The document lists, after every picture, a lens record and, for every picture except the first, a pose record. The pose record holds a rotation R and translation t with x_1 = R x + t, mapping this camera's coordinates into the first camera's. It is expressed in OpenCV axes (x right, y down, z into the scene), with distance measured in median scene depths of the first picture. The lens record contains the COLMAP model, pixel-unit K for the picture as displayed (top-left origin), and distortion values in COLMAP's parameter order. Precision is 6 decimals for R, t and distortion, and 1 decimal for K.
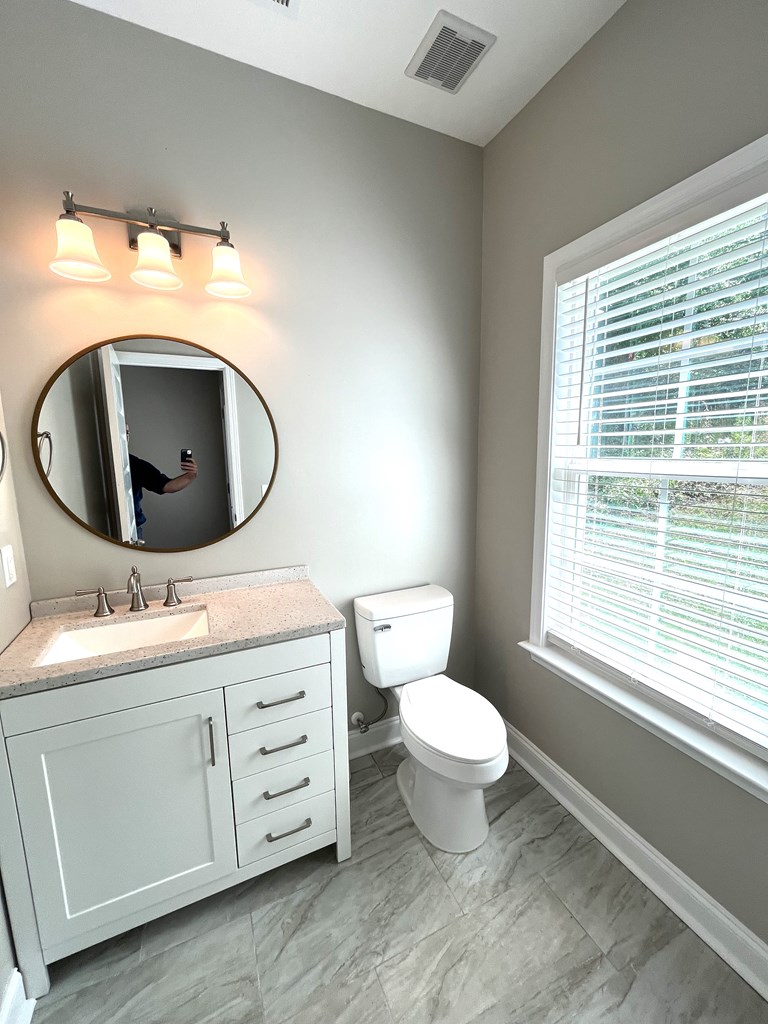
lens RADIAL K [[409.5, 0, 386.0], [0, 409.5, 510.9], [0, 0, 1]] dist [-0.005634, -0.000363]
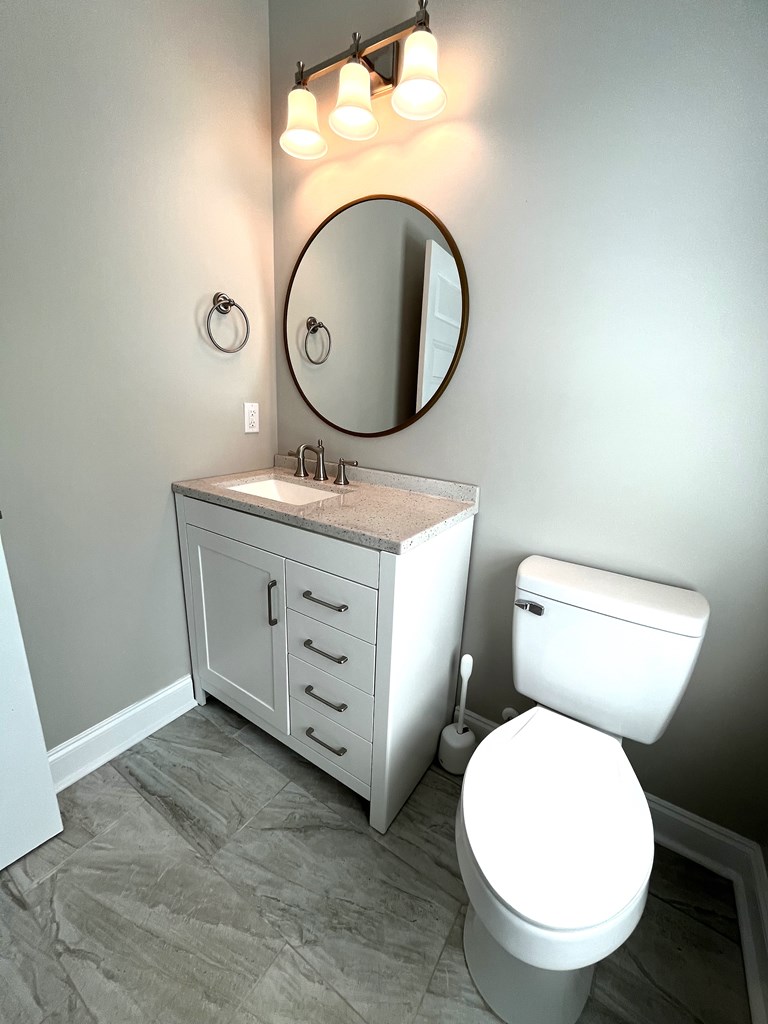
lens RADIAL K [[409.5, 0, 386.6], [0, 409.5, 510.2], [0, 0, 1]] dist [-0.005634, -0.000363]
pose [[0.527506, 0.264555, -0.807309, 0.453656], [-0.177151, 0.963641, 0.200033, 0.074216], [0.830876, 0.037497, 0.555192, 0.601695]]
